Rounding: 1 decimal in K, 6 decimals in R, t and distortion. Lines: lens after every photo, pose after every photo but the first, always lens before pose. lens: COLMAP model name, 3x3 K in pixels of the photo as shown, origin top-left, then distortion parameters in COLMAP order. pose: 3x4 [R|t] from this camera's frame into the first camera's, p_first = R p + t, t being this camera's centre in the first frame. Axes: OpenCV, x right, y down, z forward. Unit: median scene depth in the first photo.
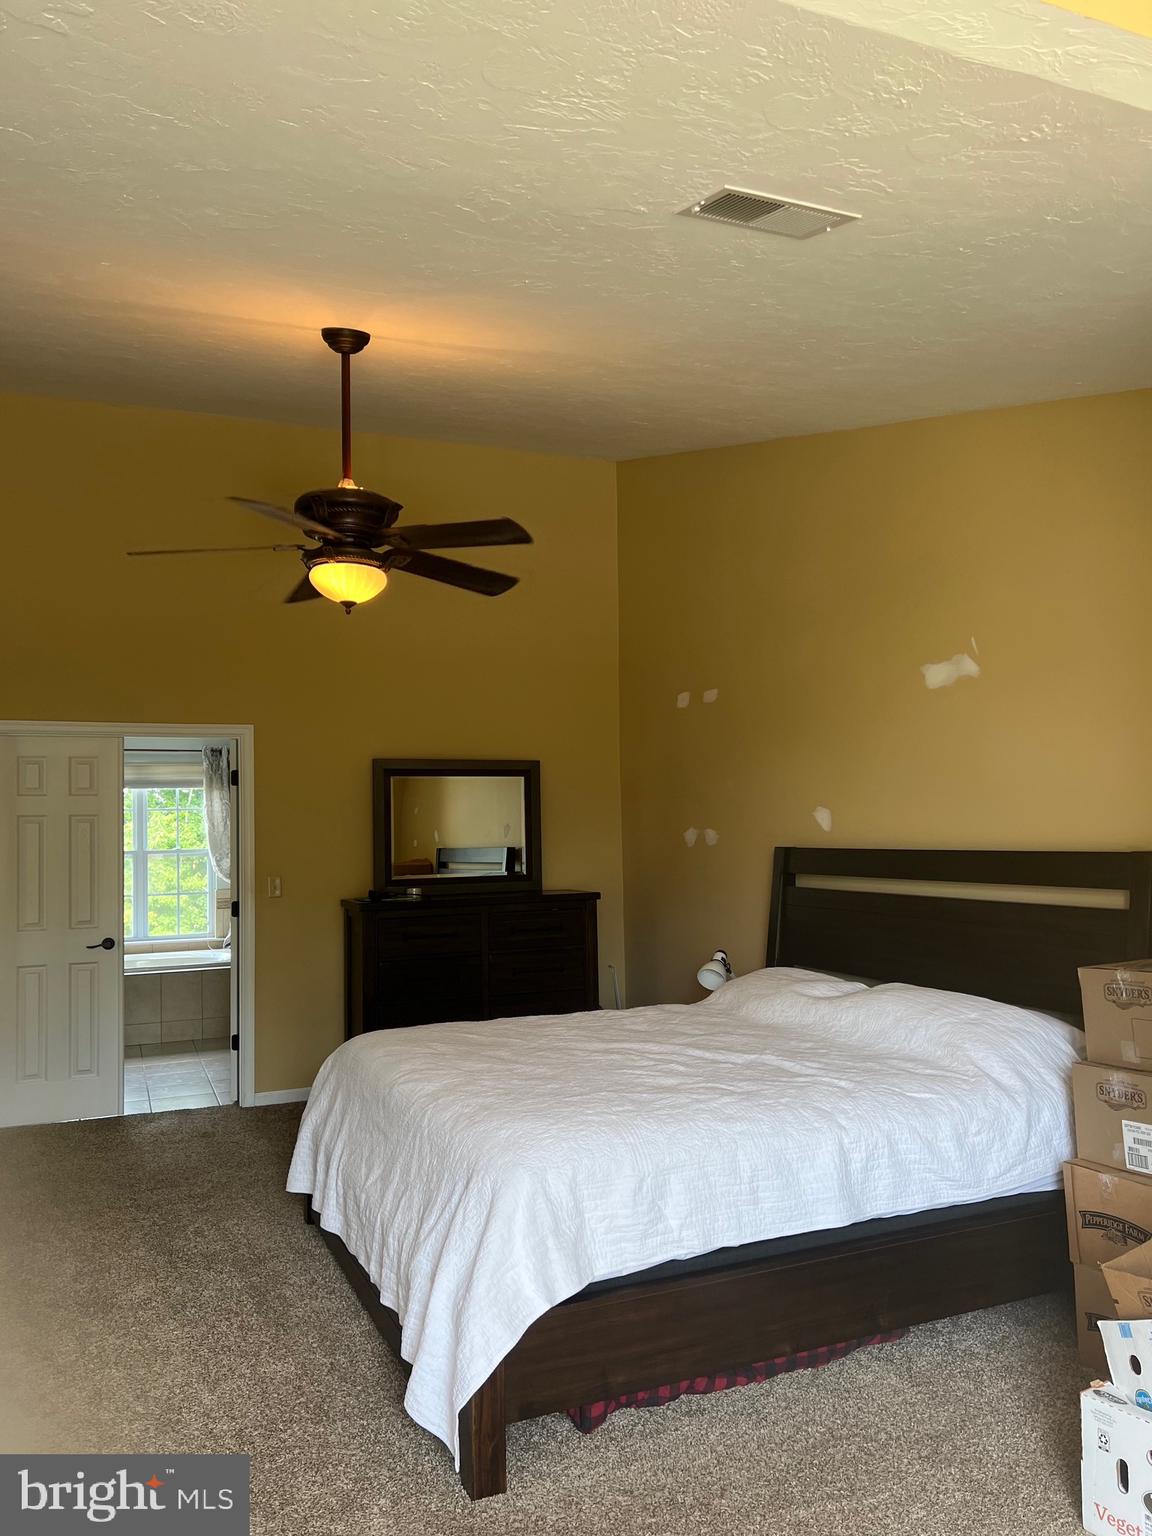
lens RADIAL K [[1157.4, 0, 581.1], [0, 1157.4, 784.2], [0, 0, 1]] dist [0.118176, -0.194469]
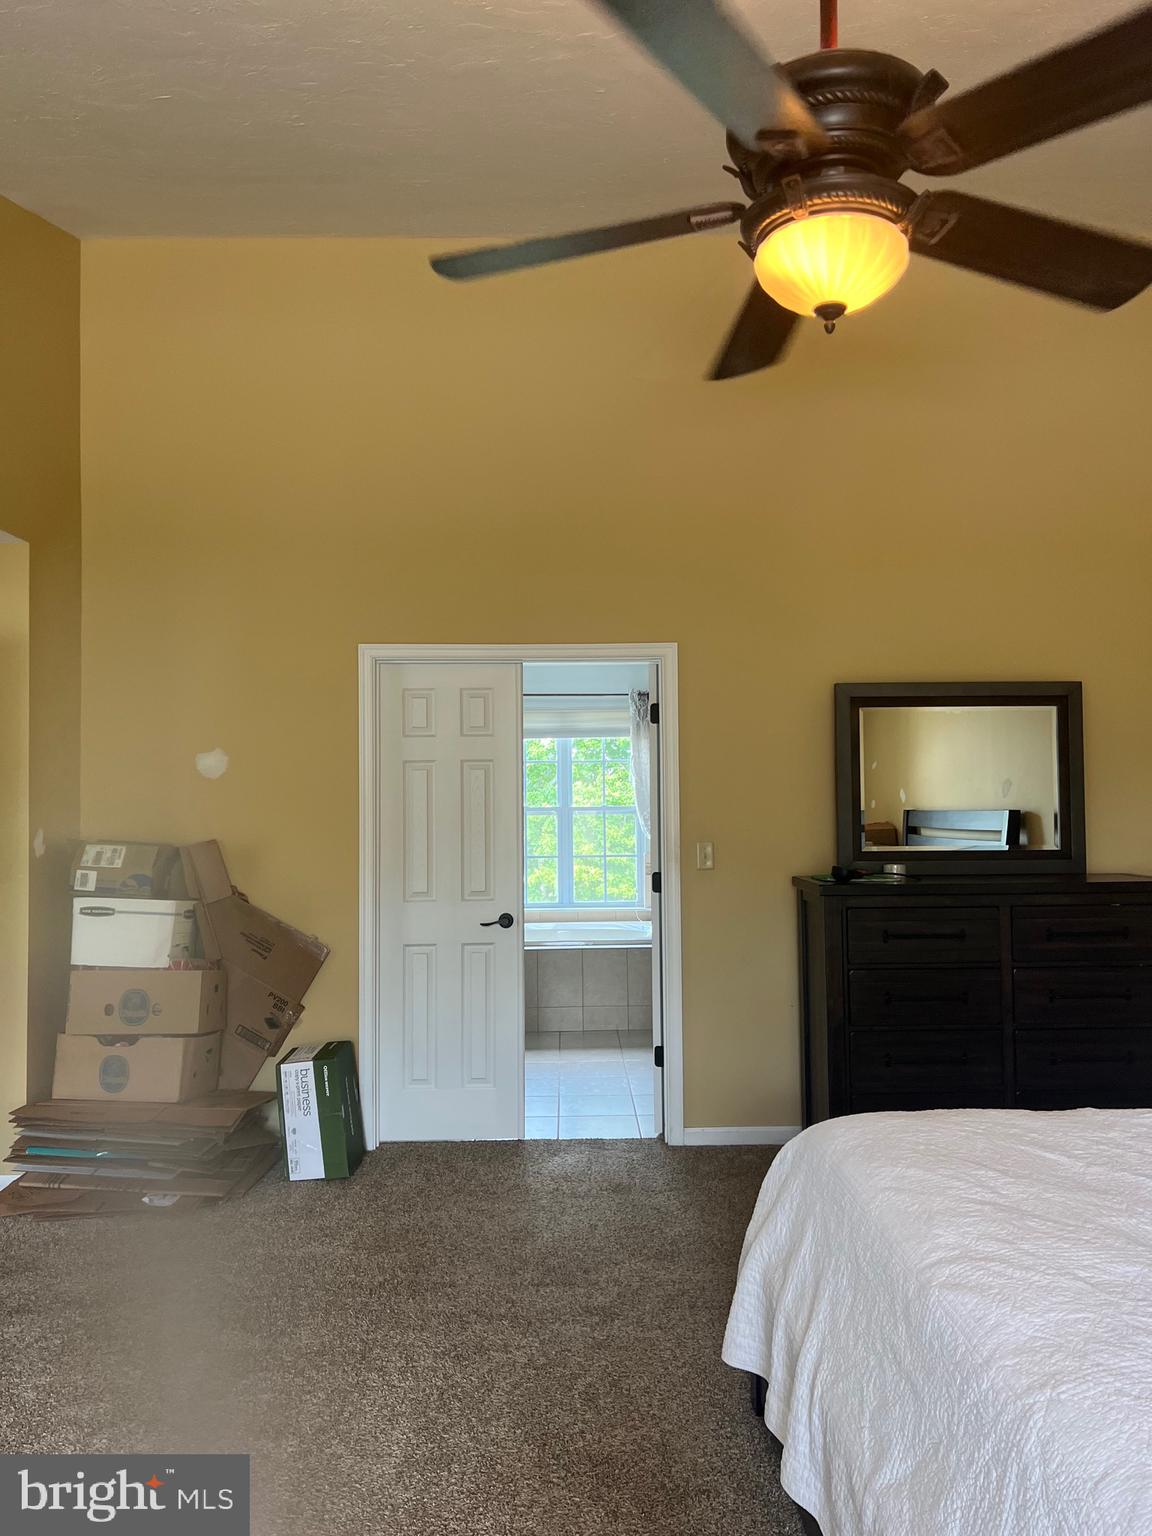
lens RADIAL K [[1161.0, 0, 581.9], [0, 1161.0, 764.1], [0, 0, 1]] dist [0.108410, -0.165518]
pose [[0.932288, -0.000322, -0.361717, -0.065309], [0.005840, 0.999883, 0.014161, 0.017618], [0.361670, -0.015315, 0.932180, 0.273581]]
